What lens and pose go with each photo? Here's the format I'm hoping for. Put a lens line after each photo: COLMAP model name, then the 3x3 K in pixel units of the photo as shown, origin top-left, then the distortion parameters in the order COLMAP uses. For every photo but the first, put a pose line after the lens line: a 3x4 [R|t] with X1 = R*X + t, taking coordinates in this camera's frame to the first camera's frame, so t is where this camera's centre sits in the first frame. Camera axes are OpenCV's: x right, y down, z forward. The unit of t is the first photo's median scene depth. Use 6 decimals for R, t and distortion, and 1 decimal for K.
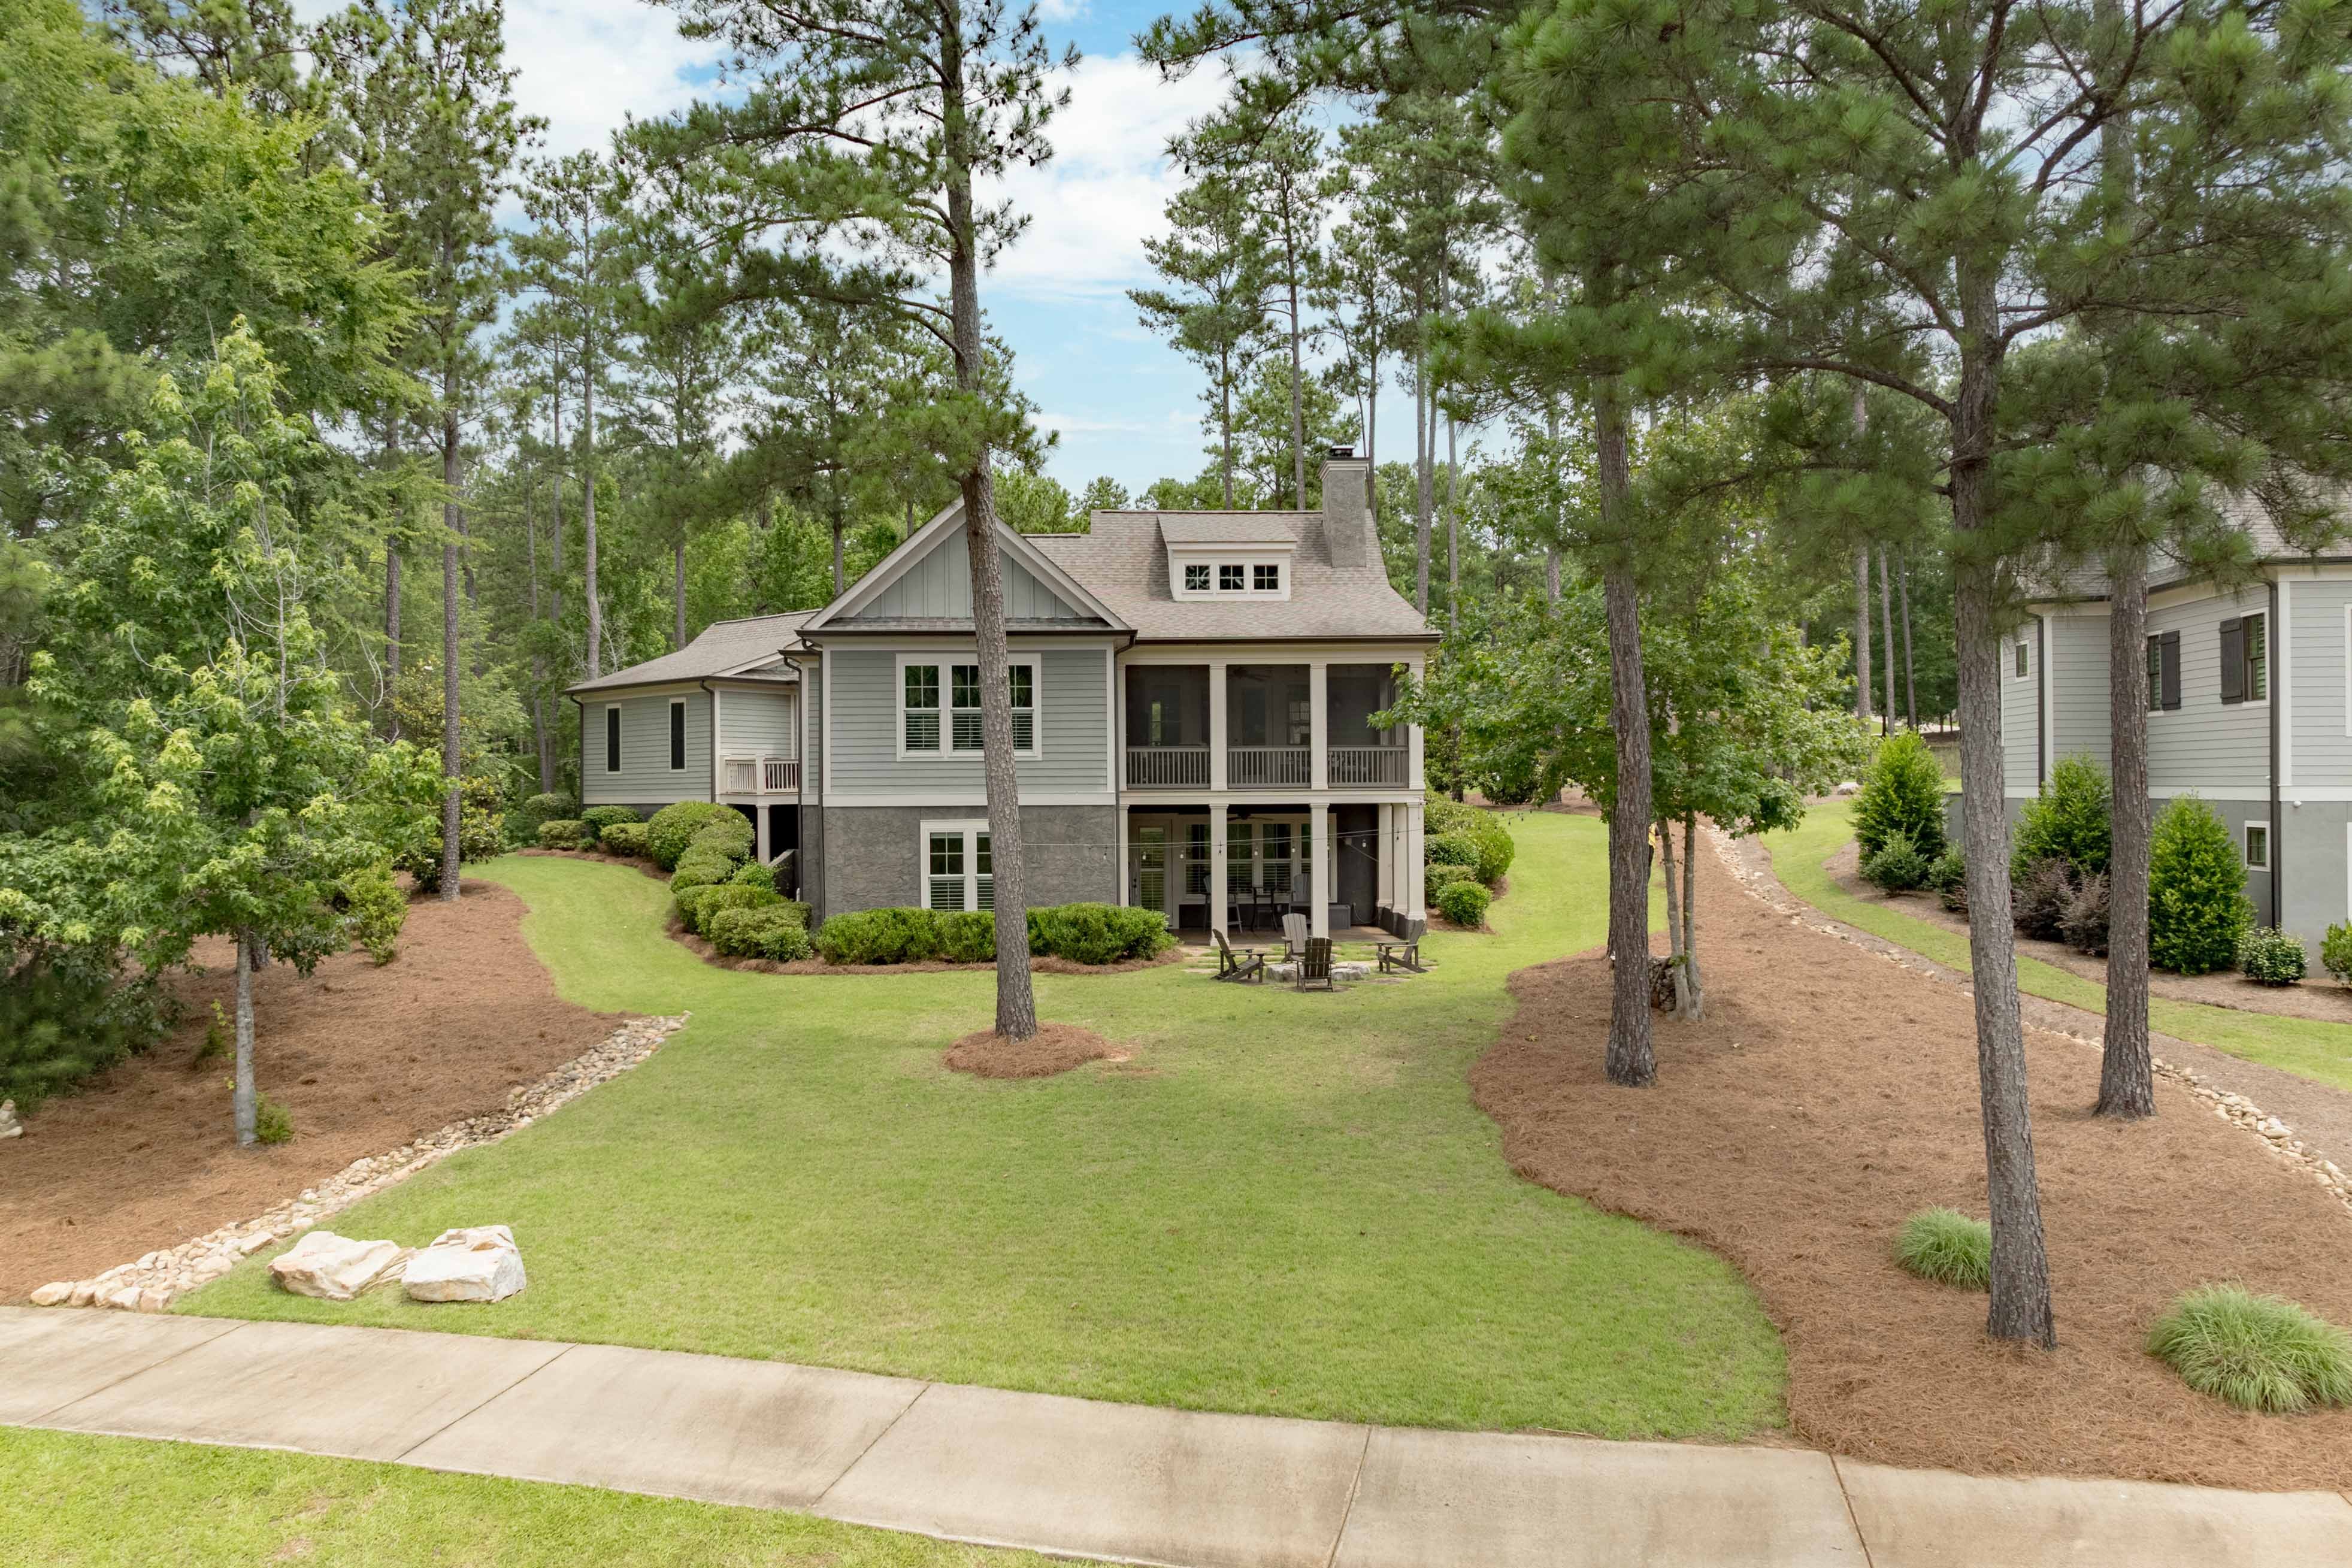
lens RADIAL K [[1643.0, 0, 1176.0], [0, 1643.0, 784.0], [0, 0, 1]] dist [-0.037020, -0.004136]
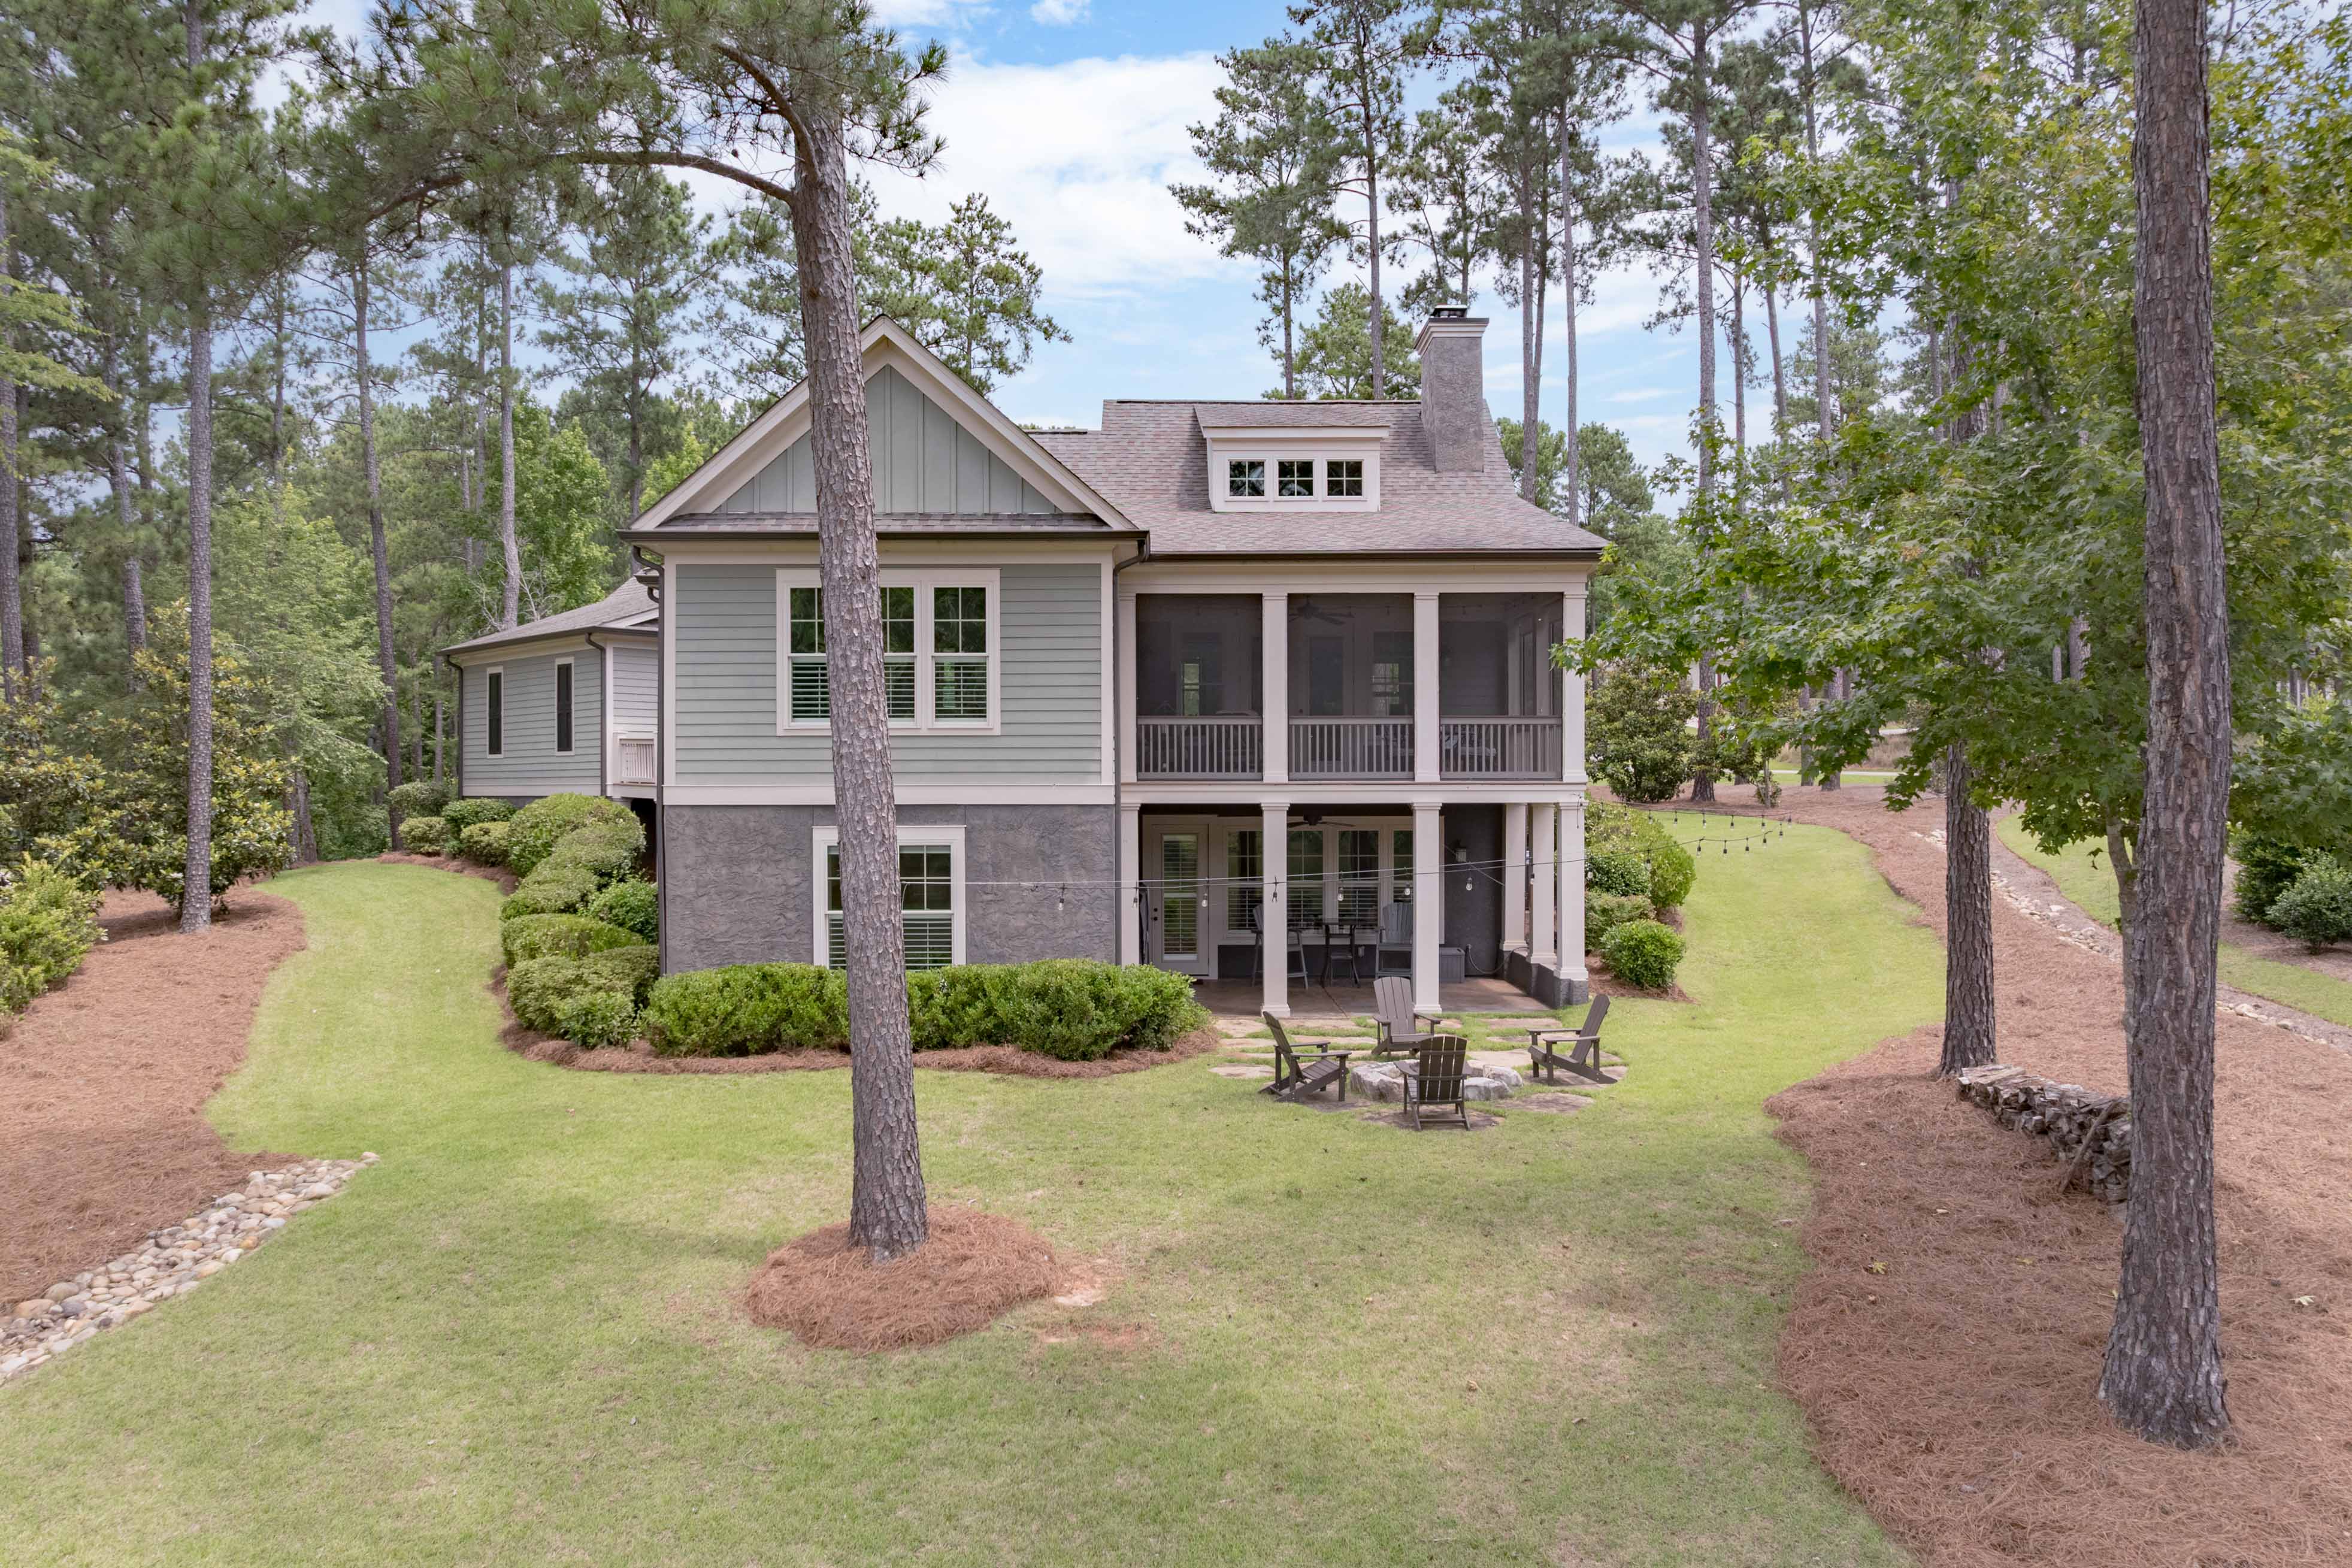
lens RADIAL K [[1665.7, 0, 1176.0], [0, 1665.7, 784.0], [0, 0, 1]] dist [-0.052181, 0.025994]
pose [[0.999351, 0.004878, -0.035677, 0.009605], [-0.004686, 0.999974, 0.005461, 0.000877], [0.035703, -0.005290, 0.999348, 0.315086]]
